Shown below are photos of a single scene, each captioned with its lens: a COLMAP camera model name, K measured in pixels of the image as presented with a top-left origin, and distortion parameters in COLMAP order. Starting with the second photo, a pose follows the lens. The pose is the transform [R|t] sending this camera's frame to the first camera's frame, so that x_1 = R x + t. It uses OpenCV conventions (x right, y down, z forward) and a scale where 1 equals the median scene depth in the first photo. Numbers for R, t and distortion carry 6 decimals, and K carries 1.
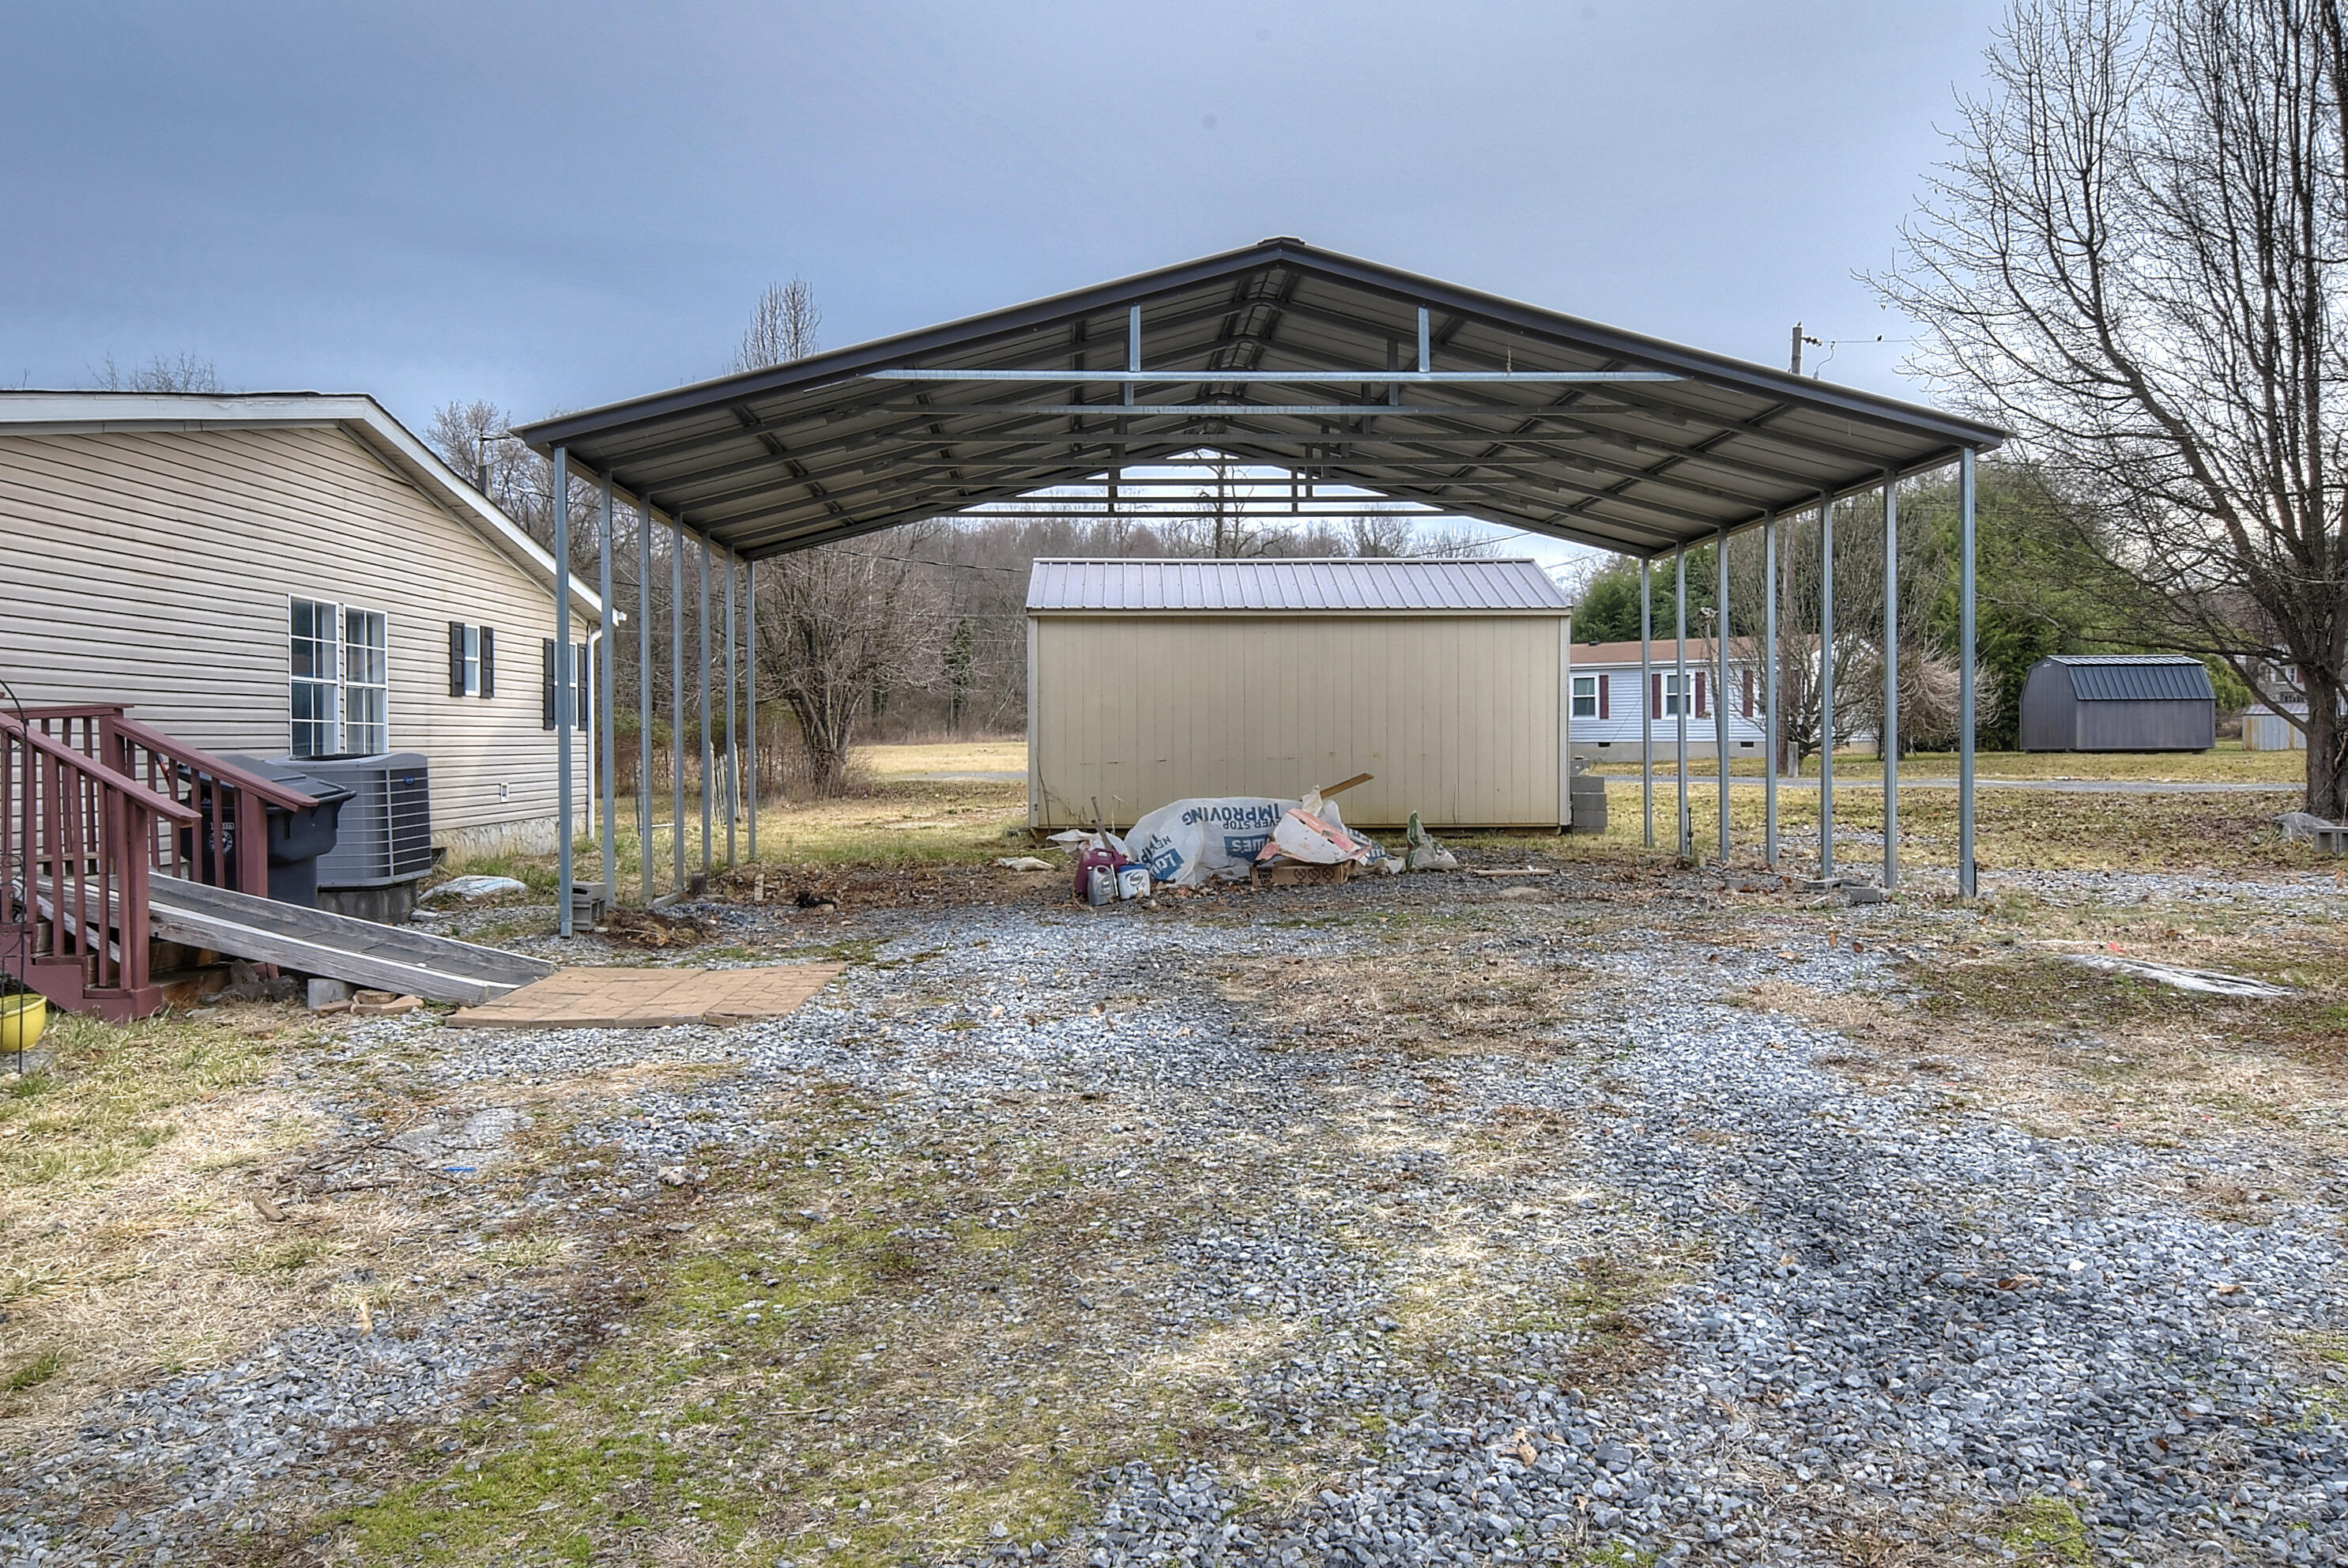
lens RADIAL K [[1633.2, 0, 1174.6], [0, 1633.2, 791.2], [0, 0, 1]] dist [0.003241, 0.000430]
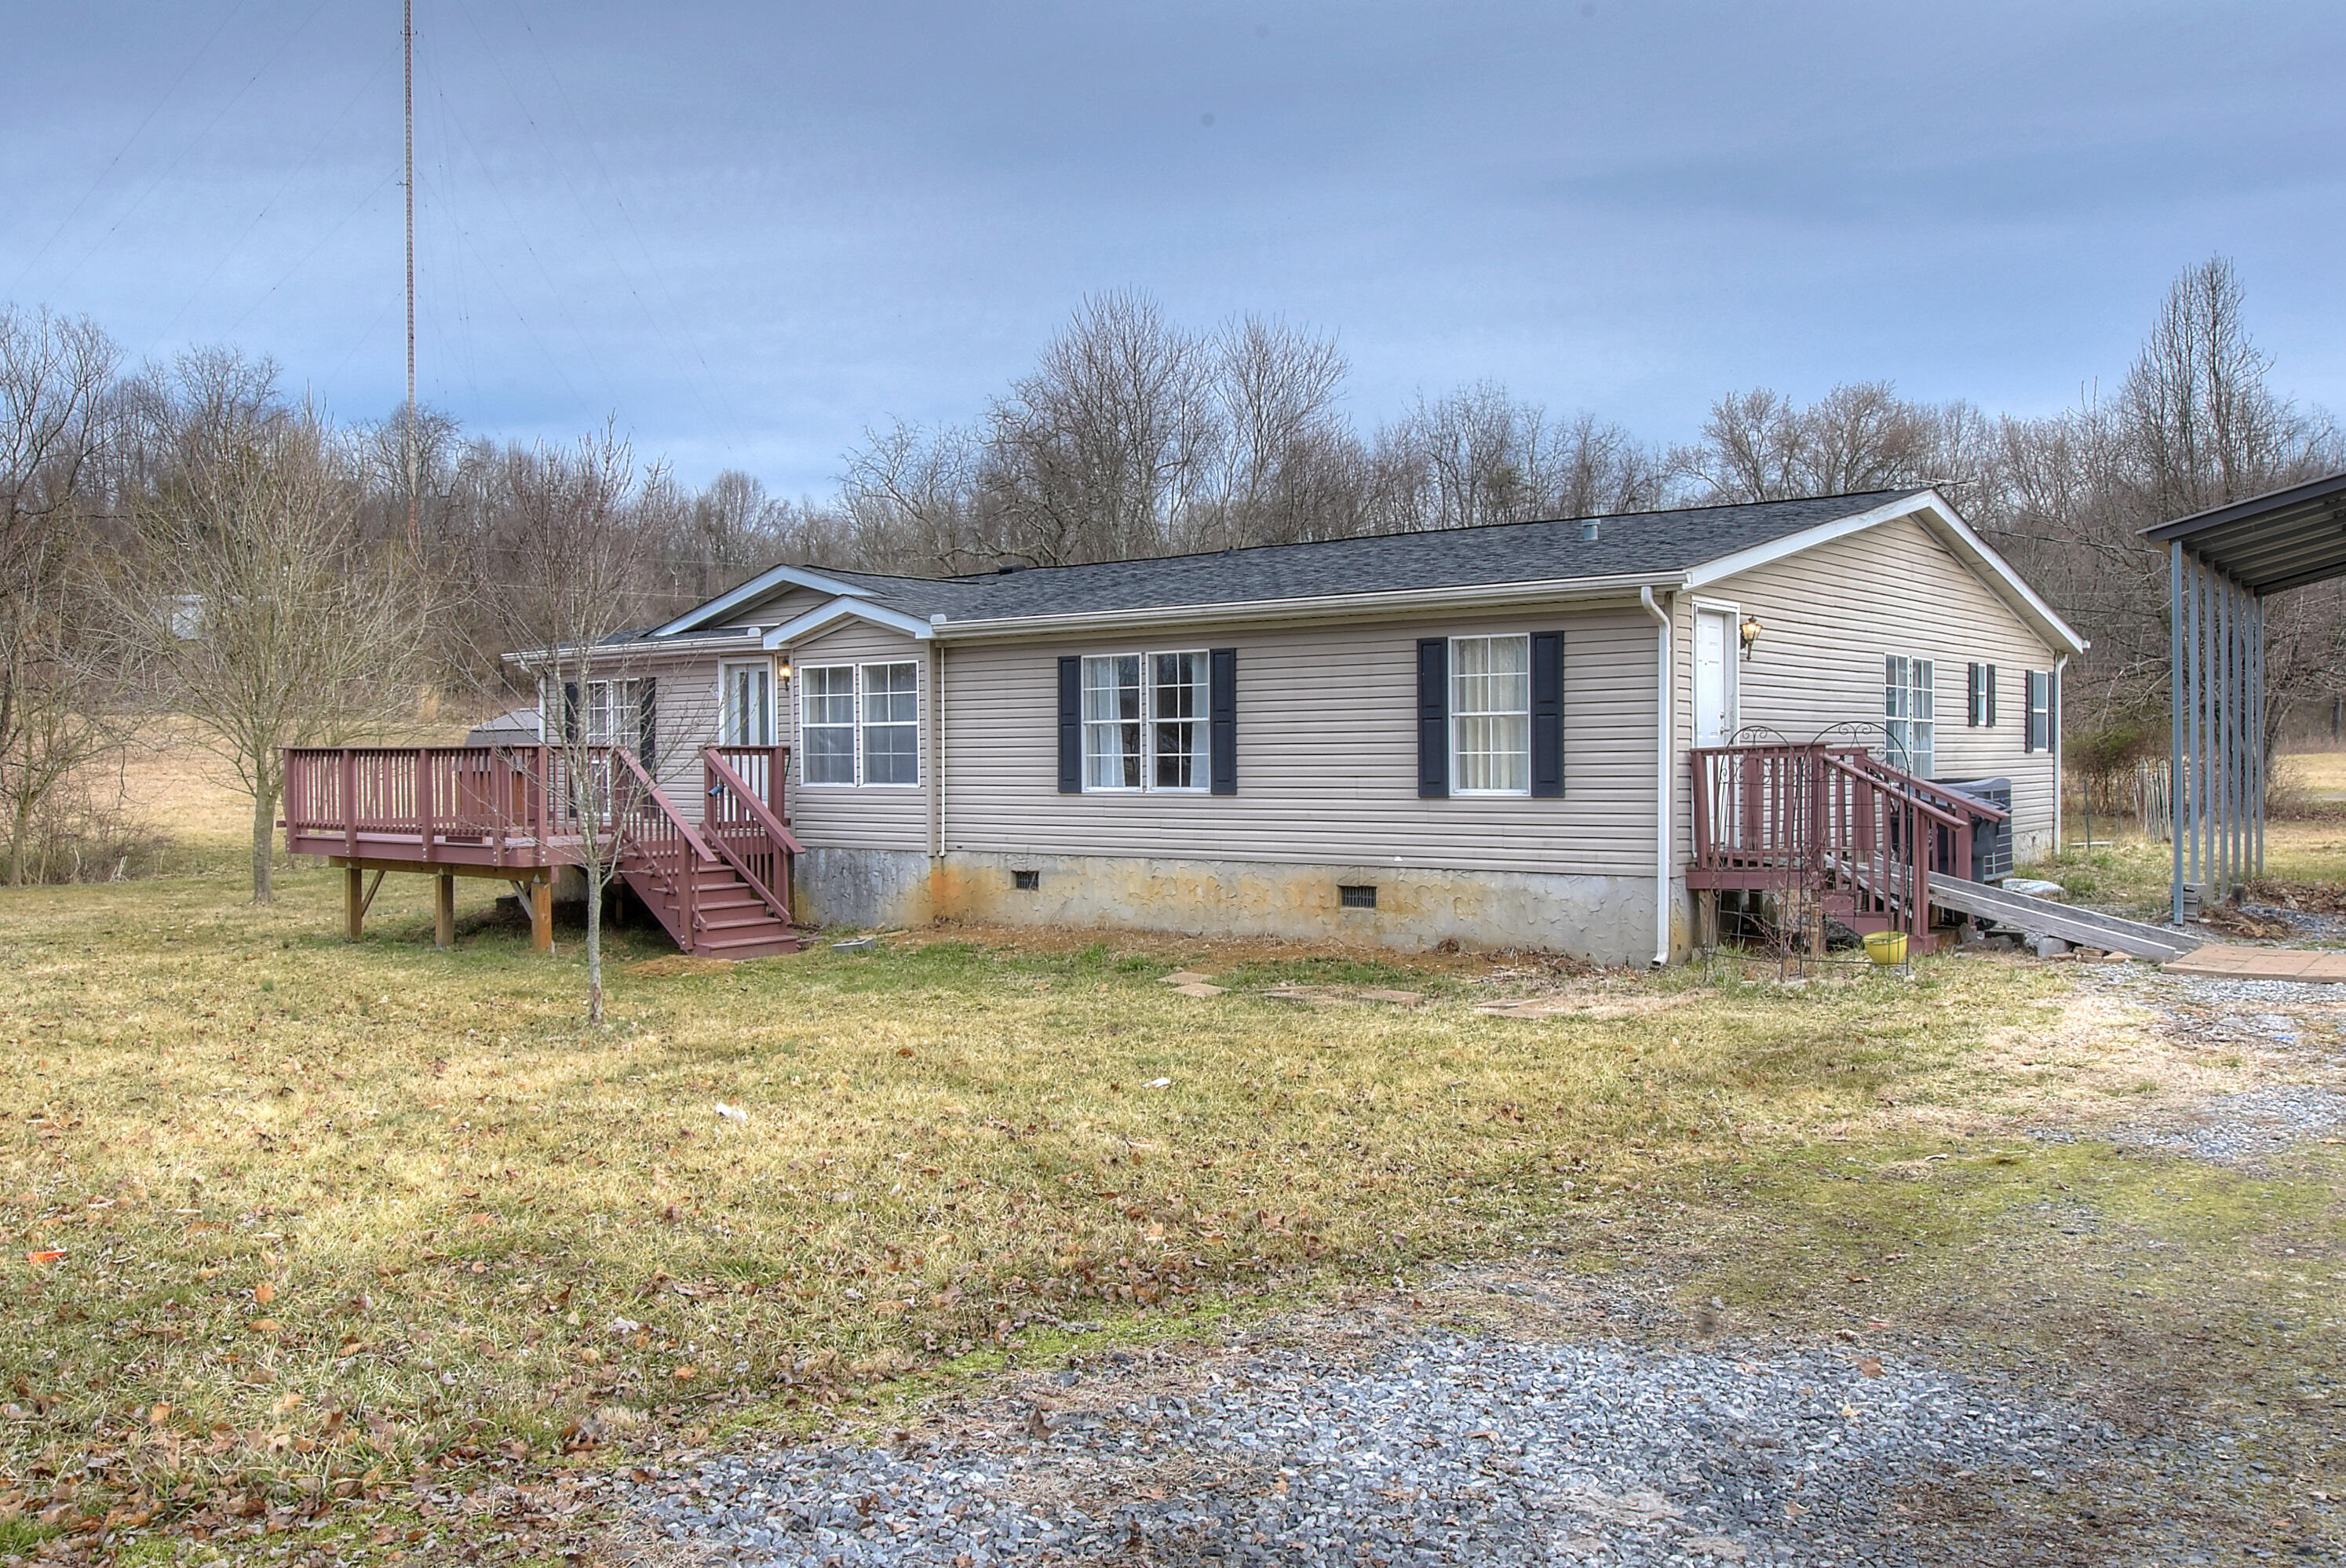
lens RADIAL K [[1865.8, 0, 1173.2], [0, 1865.8, 790.3], [0, 0, 1]] dist [-0.005866, -0.003627]
pose [[0.772712, 0.007343, -0.634714, -0.041271], [-0.012477, 0.999916, -0.003621, -0.000510], [0.634634, 0.010718, 0.772738, -0.455211]]
